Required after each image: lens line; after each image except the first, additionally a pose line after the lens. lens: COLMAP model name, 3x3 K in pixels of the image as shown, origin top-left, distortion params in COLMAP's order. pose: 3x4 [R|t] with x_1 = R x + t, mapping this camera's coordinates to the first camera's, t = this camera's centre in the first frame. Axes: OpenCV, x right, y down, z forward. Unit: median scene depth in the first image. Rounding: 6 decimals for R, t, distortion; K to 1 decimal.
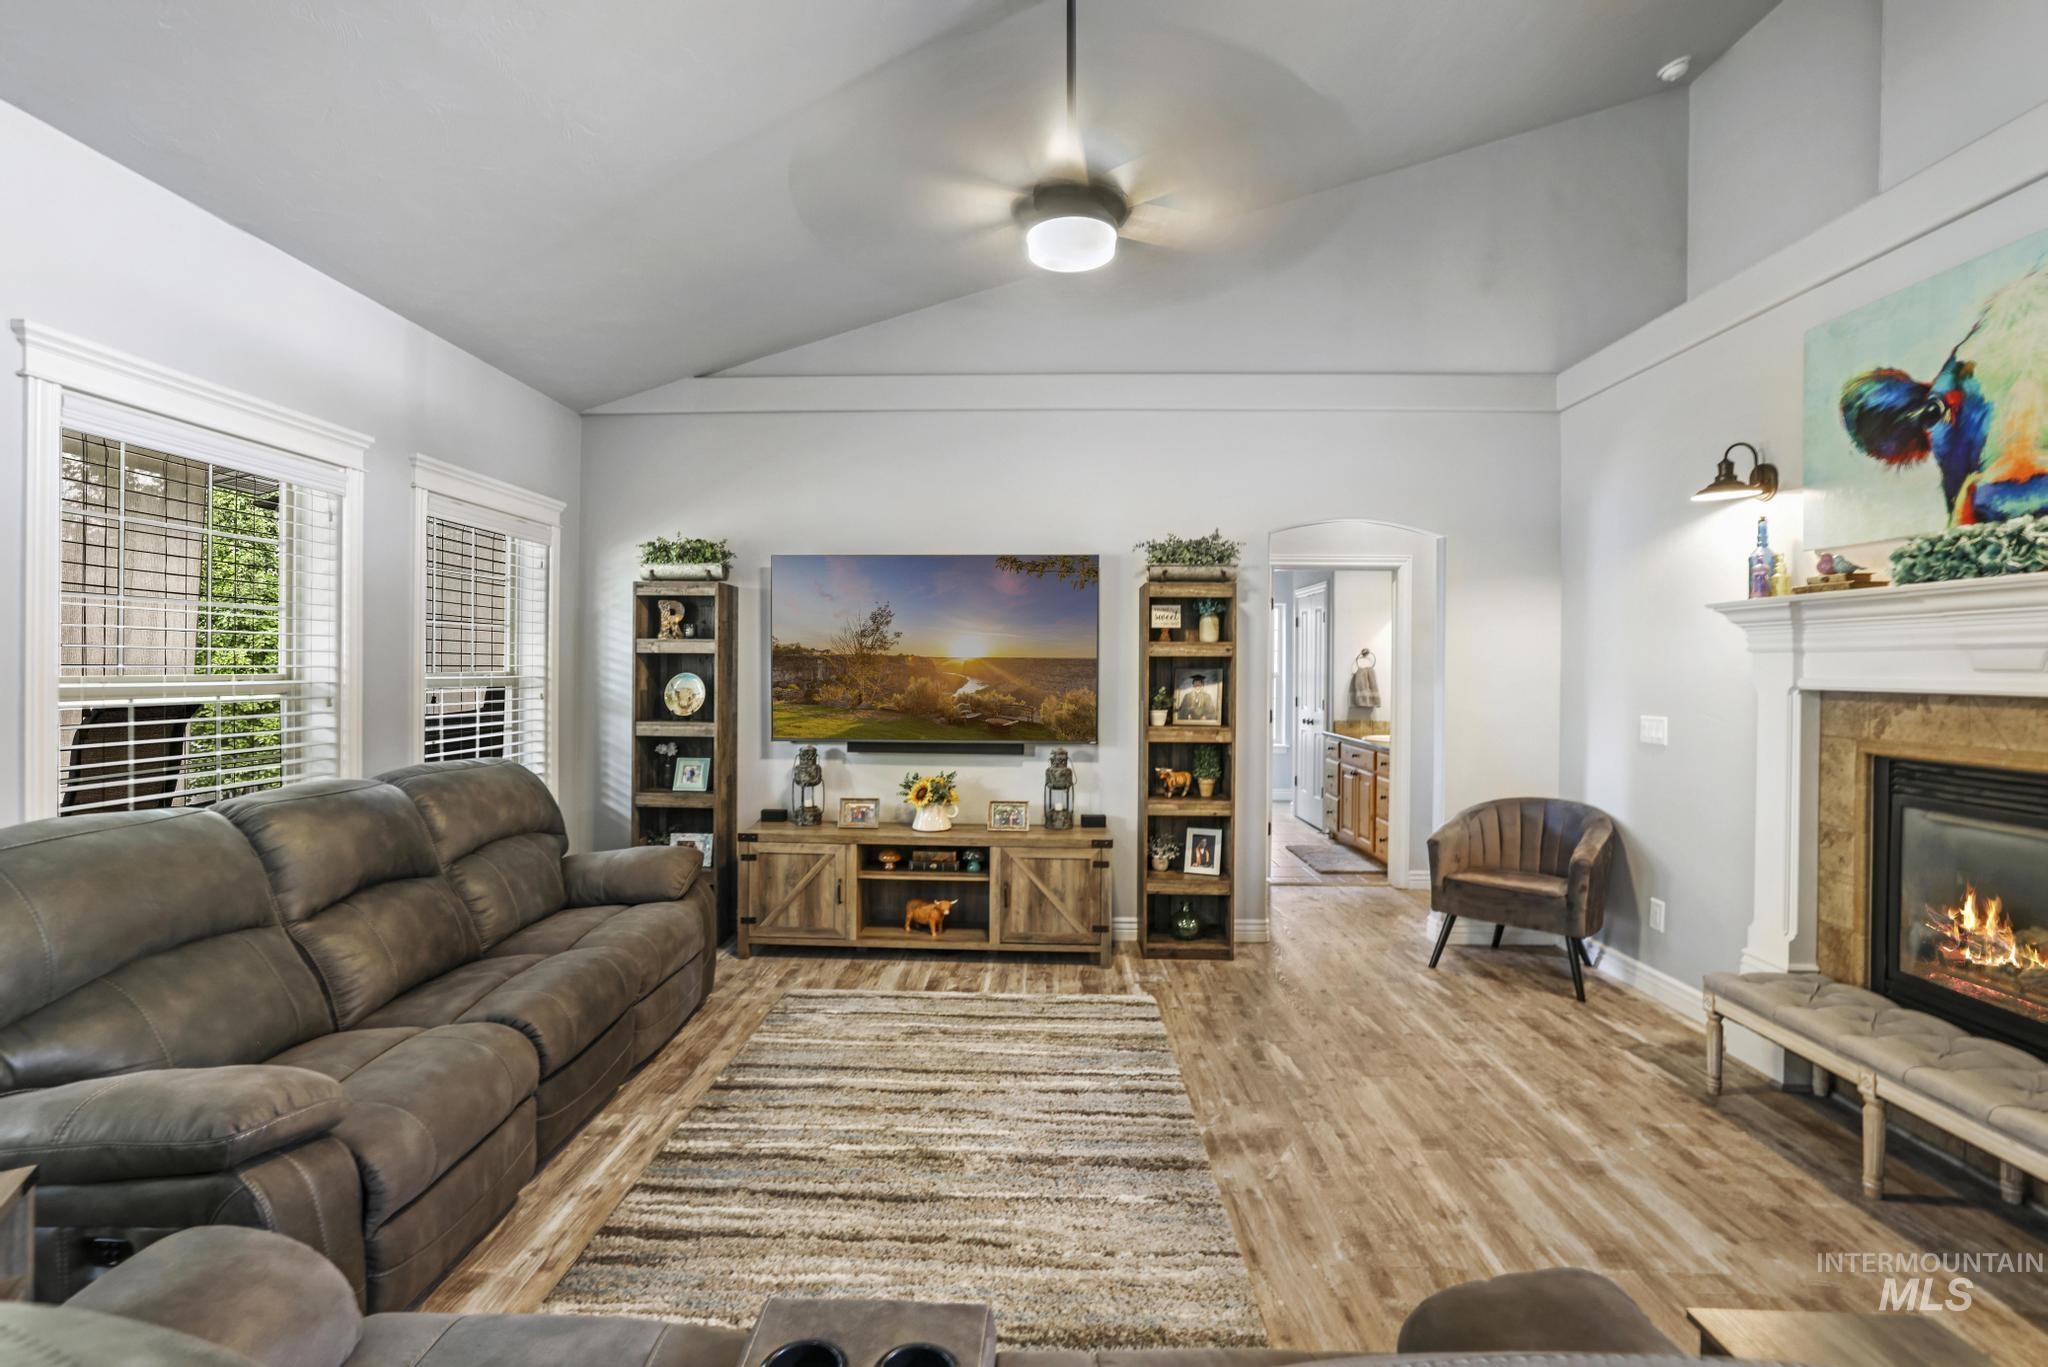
lens RADIAL K [[891.1, 0, 1002.6], [0, 891.1, 667.7], [0, 0, 1]] dist [-0.032718, 0.009899]
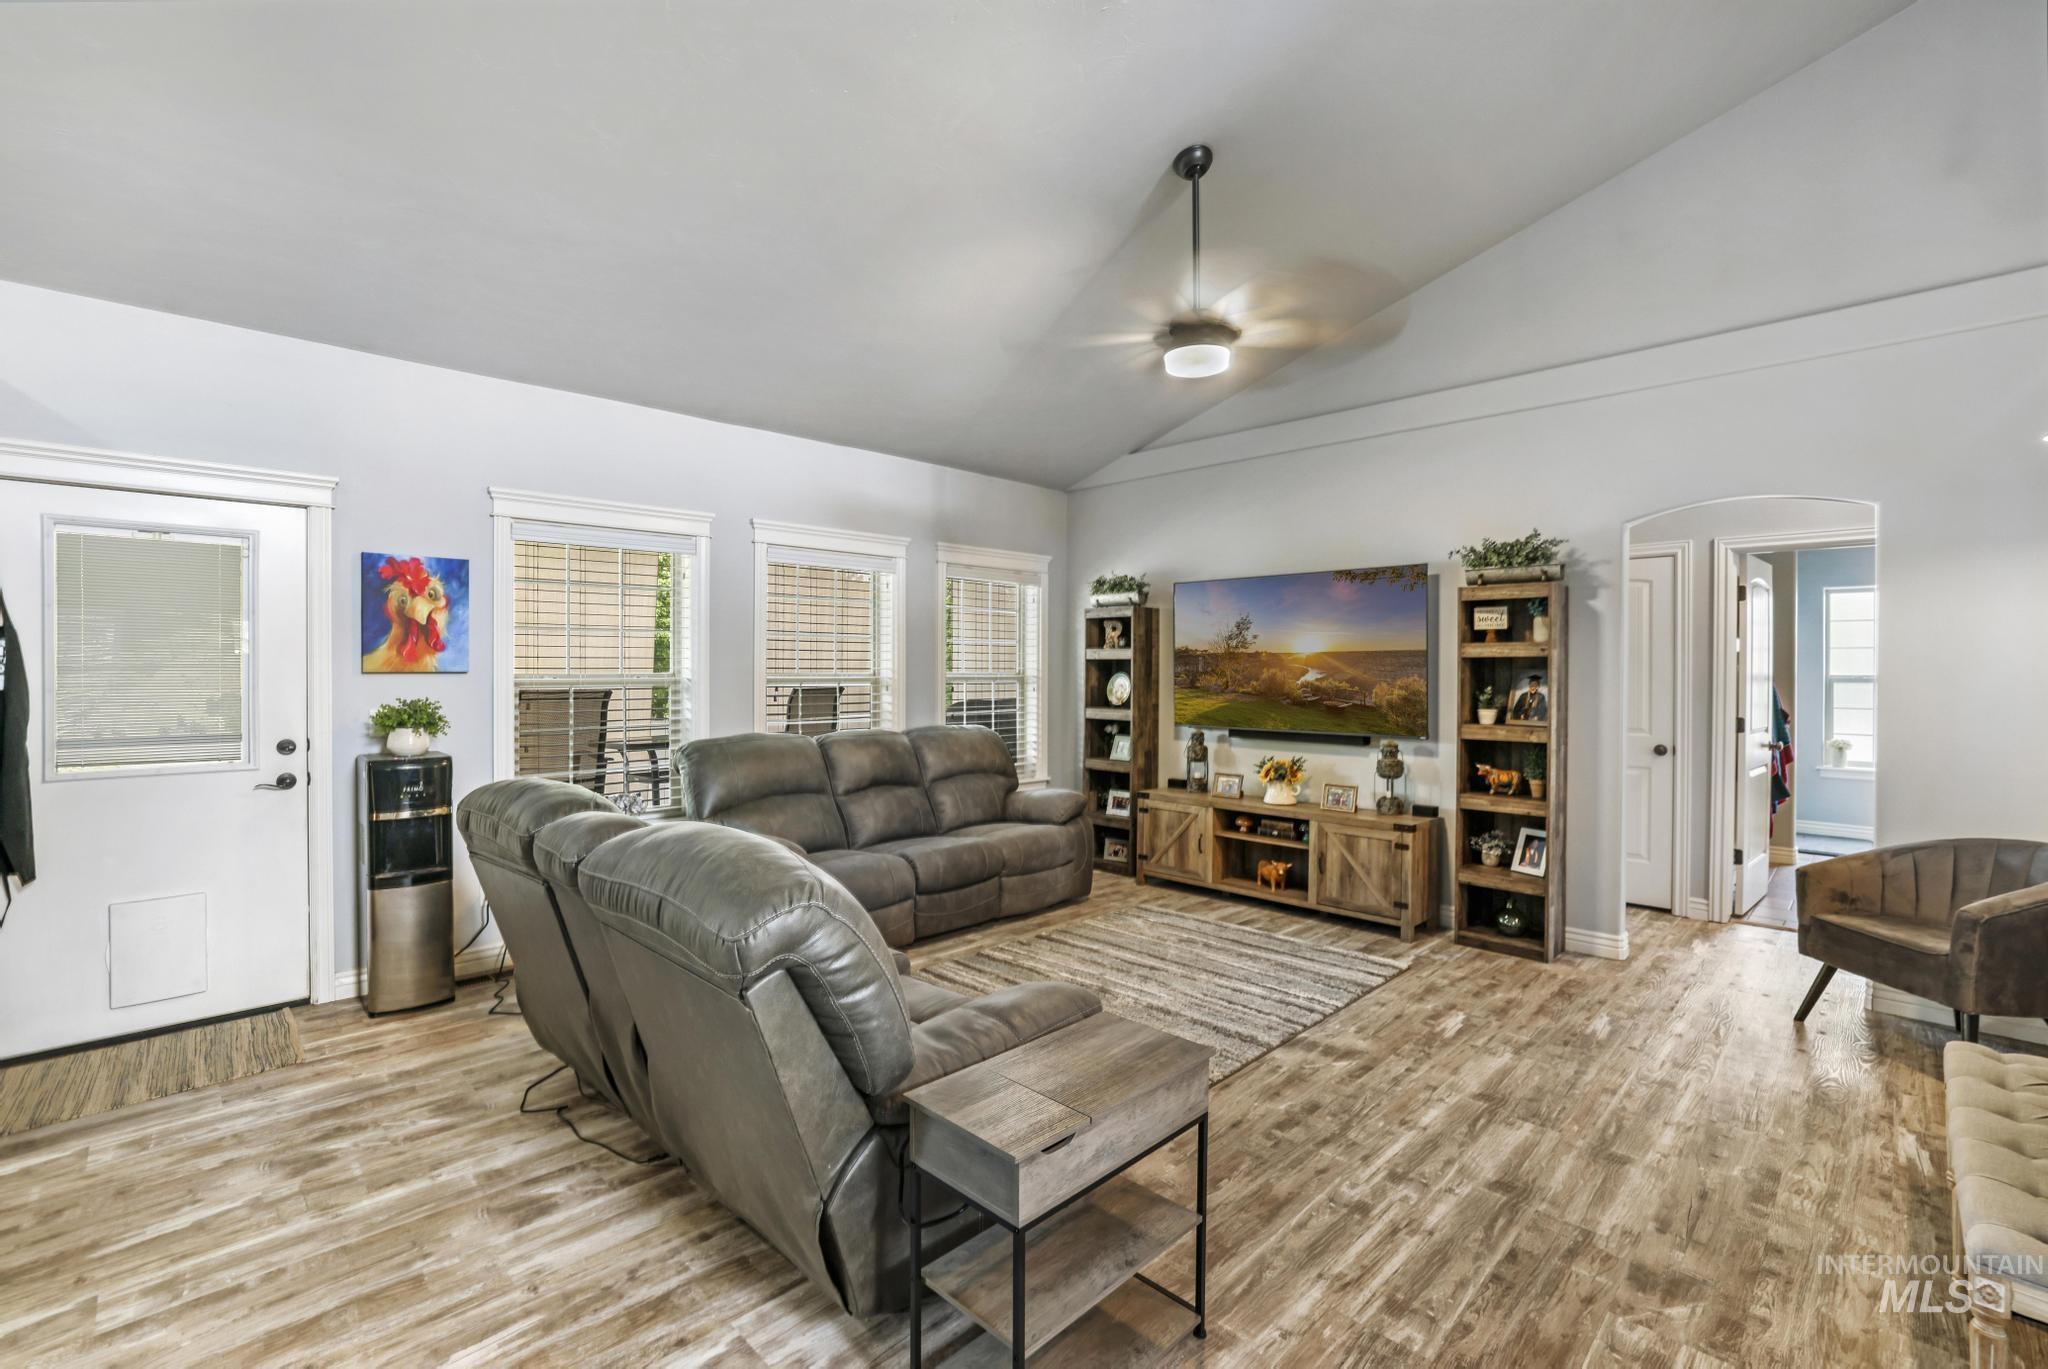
lens RADIAL K [[891.1, 0, 1012.9], [0, 891.1, 666.7], [0, 0, 1]] dist [-0.032718, 0.009899]
pose [[0.736380, -0.002091, -0.676565, 0.540621], [0.001548, 0.999998, -0.001405, -0.001191], [0.676566, -0.000012, 0.736382, -0.147339]]
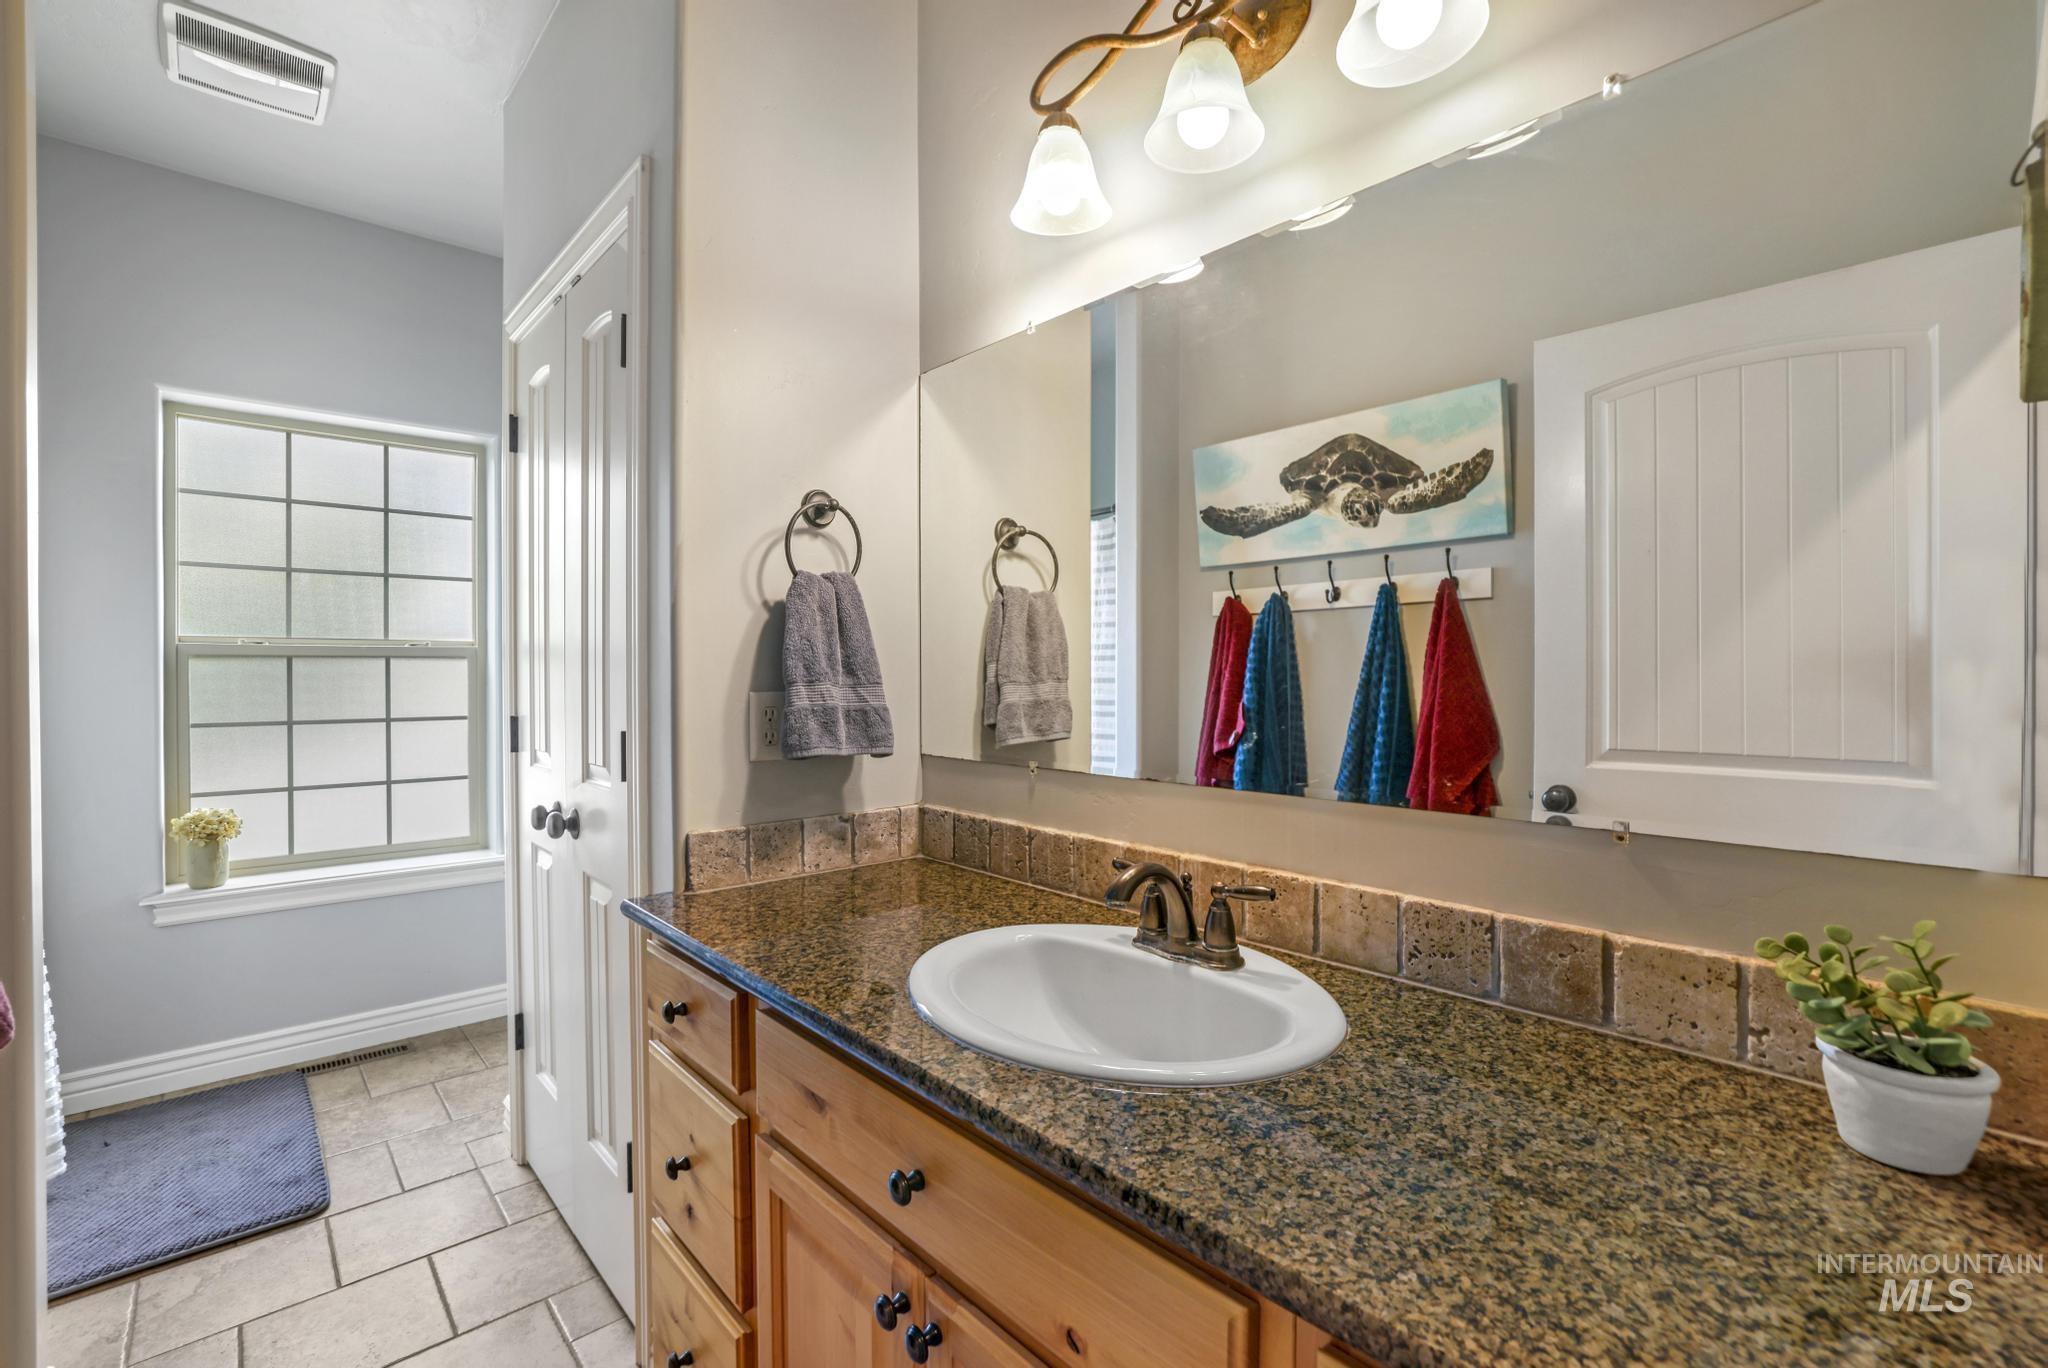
lens RADIAL K [[891.1, 0, 1018.8], [0, 891.1, 682.3], [0, 0, 1]] dist [-0.032718, 0.009899]
pose [[0.706690, -0.015163, 0.707361, 0.537982], [0.007874, 0.999877, 0.013567, 0.043250], [-0.707480, -0.004018, 0.706722, 1.514445]]
